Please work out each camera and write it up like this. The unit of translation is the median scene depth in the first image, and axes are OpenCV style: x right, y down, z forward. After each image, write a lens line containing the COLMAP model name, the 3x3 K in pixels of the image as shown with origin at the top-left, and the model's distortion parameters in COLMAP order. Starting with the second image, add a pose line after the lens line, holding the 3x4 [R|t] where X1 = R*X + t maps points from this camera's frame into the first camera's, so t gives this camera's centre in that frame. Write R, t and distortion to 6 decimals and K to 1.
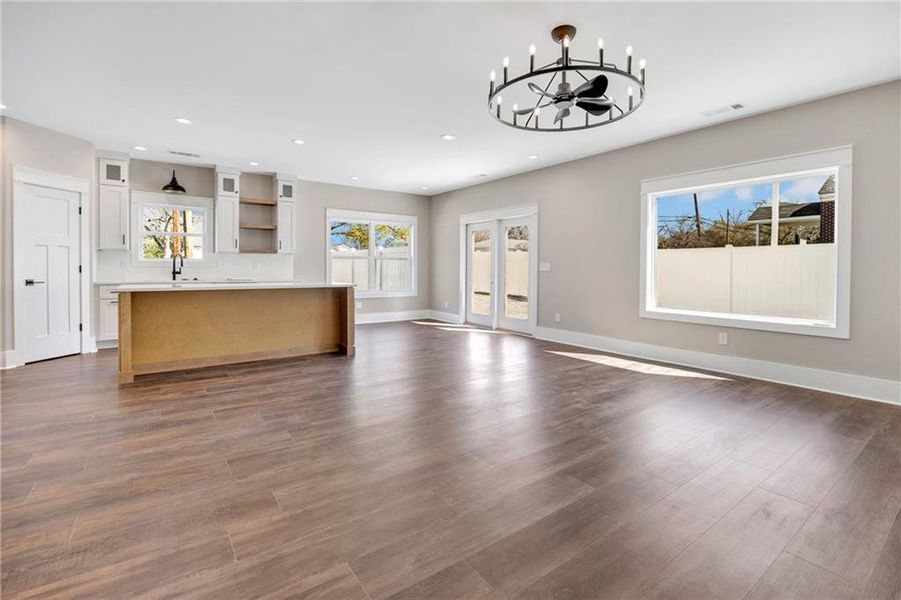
lens RADIAL K [[413.8, 0, 451.8], [0, 413.8, 274.1], [0, 0, 1]] dist [-0.001194, -0.000147]
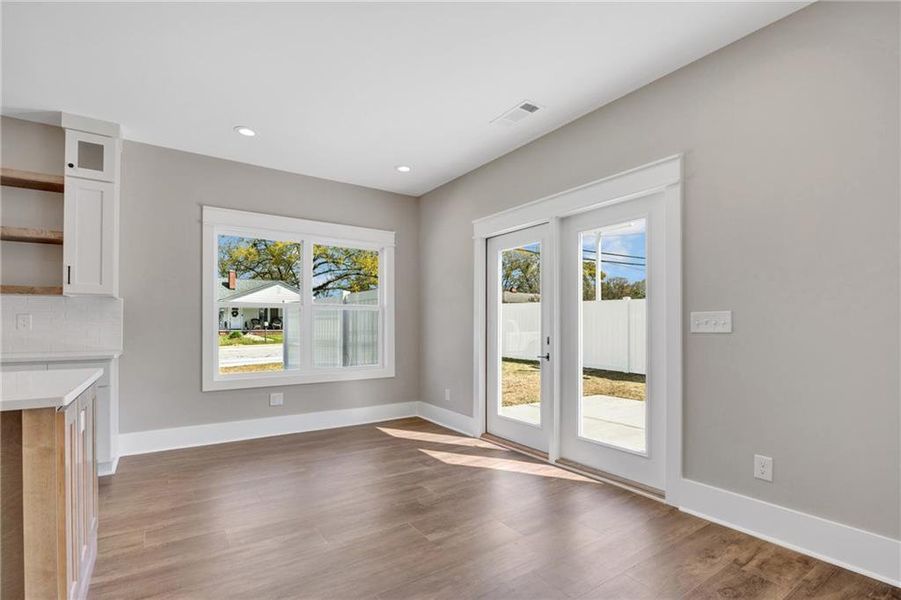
lens RADIAL K [[419.7, 0, 448.8], [0, 419.7, 324.2], [0, 0, 1]] dist [-0.001300, -0.000309]
pose [[0.999796, -0.005629, -0.019419, -0.000919], [0.005339, 0.999874, -0.014954, -0.009176], [0.019501, 0.014848, 0.999700, 0.563314]]
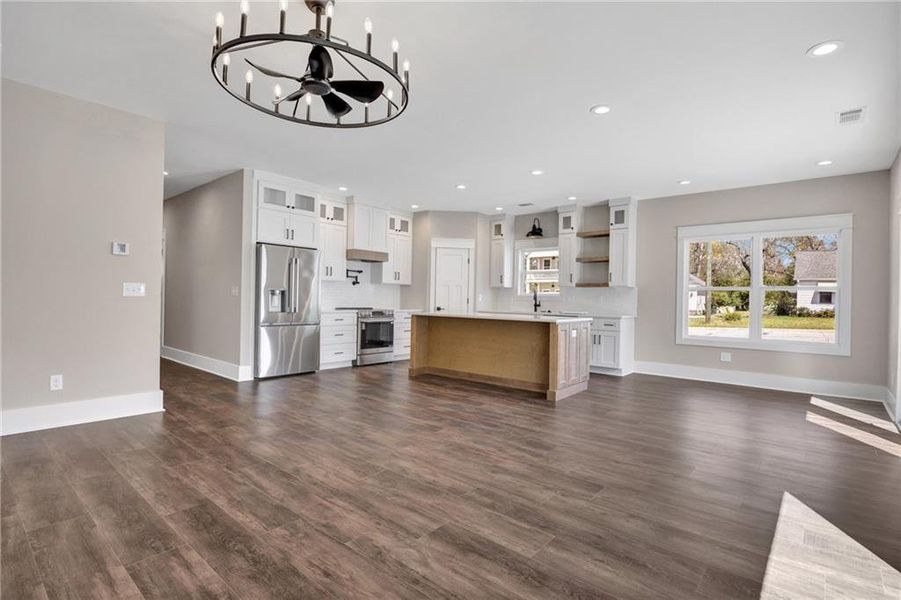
lens RADIAL K [[451.7, 0, 450.5], [0, 451.7, 300.0], [0, 0, 1]] dist [-0.001823, -0.001084]
pose [[0.235482, -0.000005, -0.971879, 0.478019], [-0.029679, 0.999534, -0.007196, -0.001914], [0.971425, 0.030539, 0.235372, 0.423502]]
